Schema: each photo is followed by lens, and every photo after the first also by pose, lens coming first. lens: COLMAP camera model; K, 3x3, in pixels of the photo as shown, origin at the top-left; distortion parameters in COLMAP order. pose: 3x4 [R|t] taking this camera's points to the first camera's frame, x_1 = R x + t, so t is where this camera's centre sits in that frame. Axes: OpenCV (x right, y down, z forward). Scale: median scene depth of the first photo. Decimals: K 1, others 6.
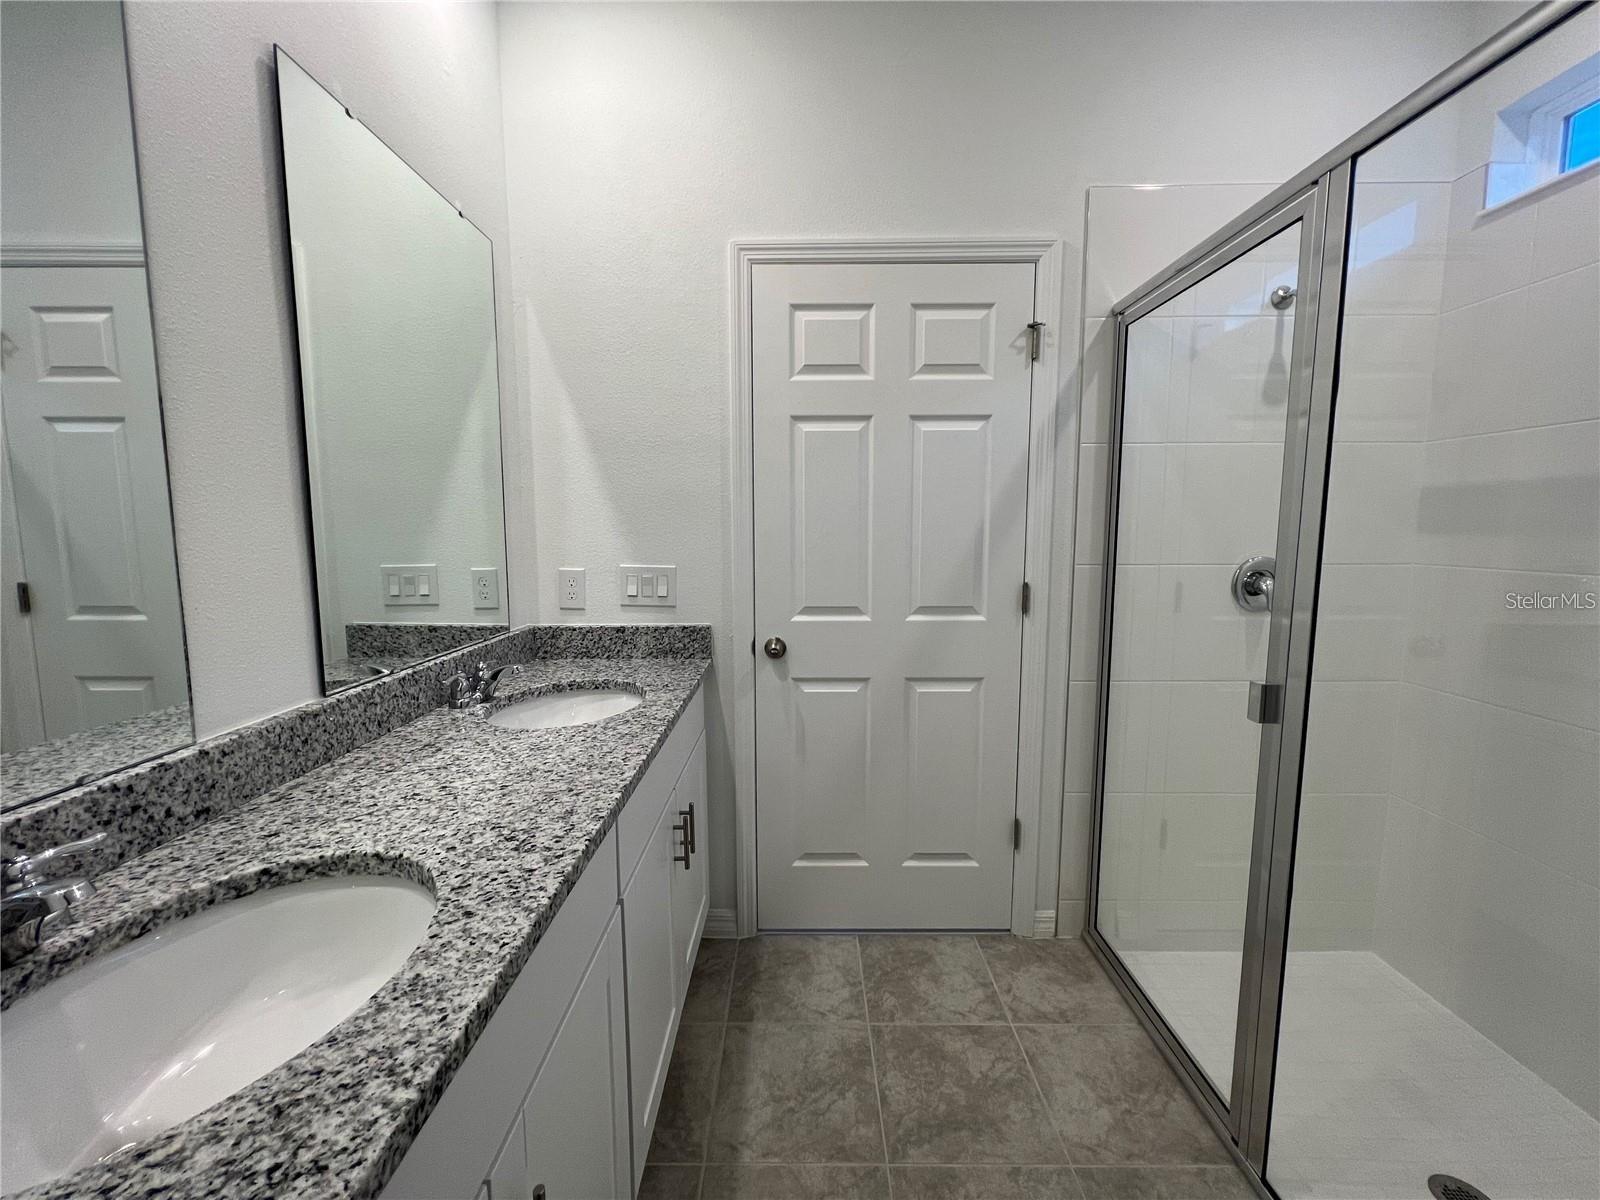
lens RADIAL K [[642.2, 0, 795.6], [0, 642.2, 596.0], [0, 0, 1]] dist [-0.000446, -0.000119]
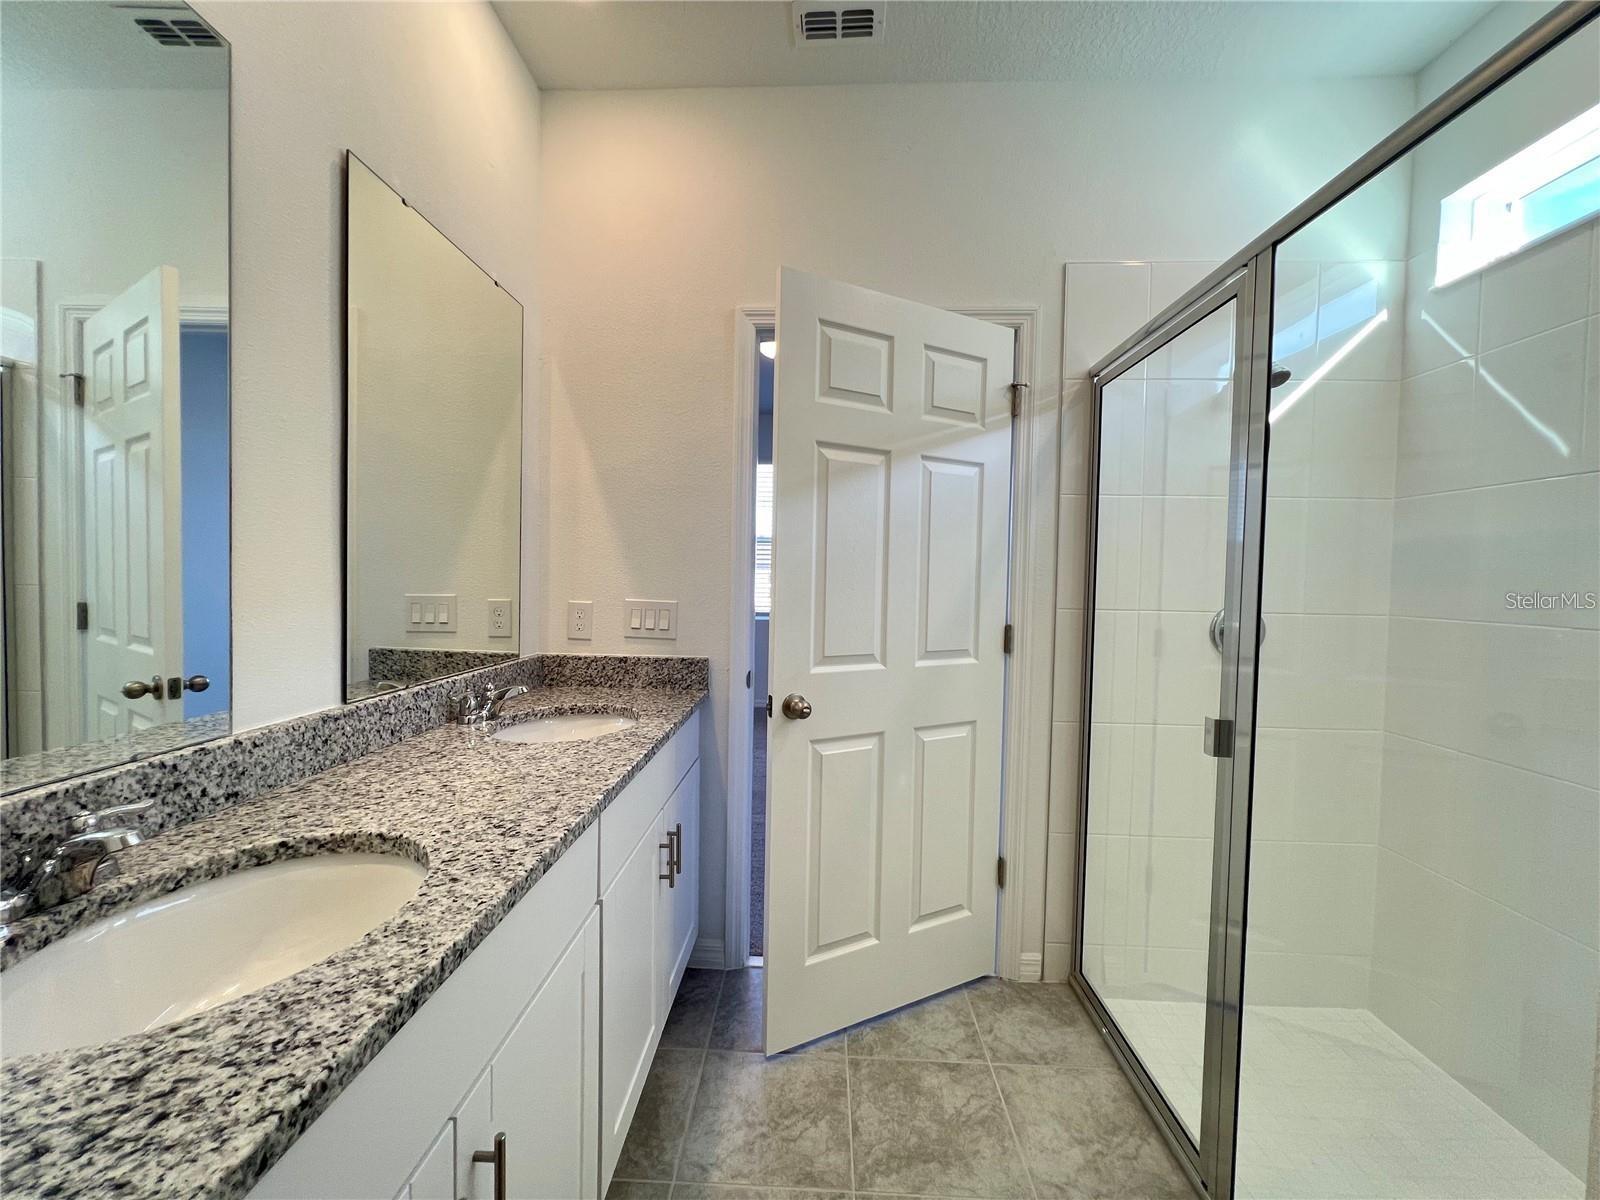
lens RADIAL K [[642.2, 0, 795.6], [0, 642.2, 596.0], [0, 0, 1]] dist [-0.000446, -0.000119]
pose [[0.999286, 0.022617, -0.030272, 0.080698], [-0.024890, 0.996723, -0.076963, 0.042256], [0.028432, 0.077661, 0.996574, -0.108183]]
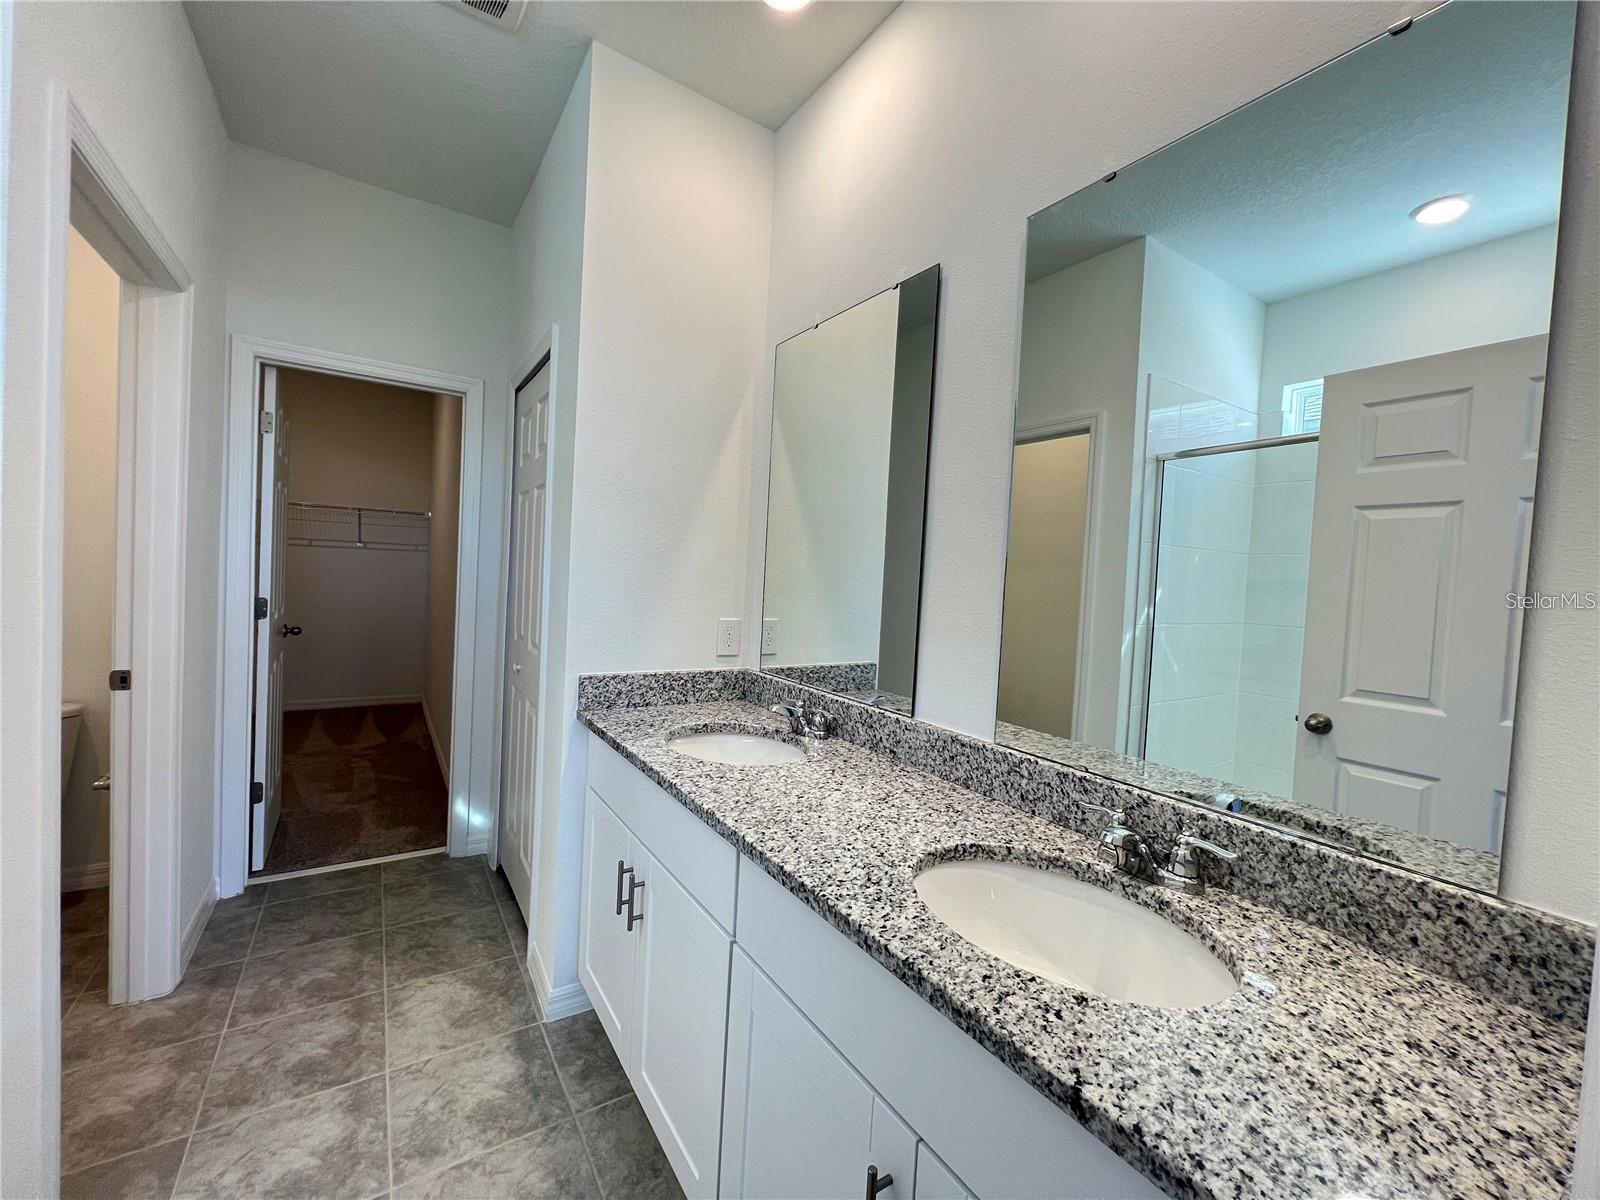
lens RADIAL K [[642.2, 0, 795.6], [0, 642.2, 596.0], [0, 0, 1]] dist [-0.000446, -0.000119]
pose [[-0.829044, -0.024353, -0.558652, 0.258111], [-0.109856, 0.986675, 0.120016, -0.234748], [0.548286, 0.160871, -0.820673, 1.939167]]
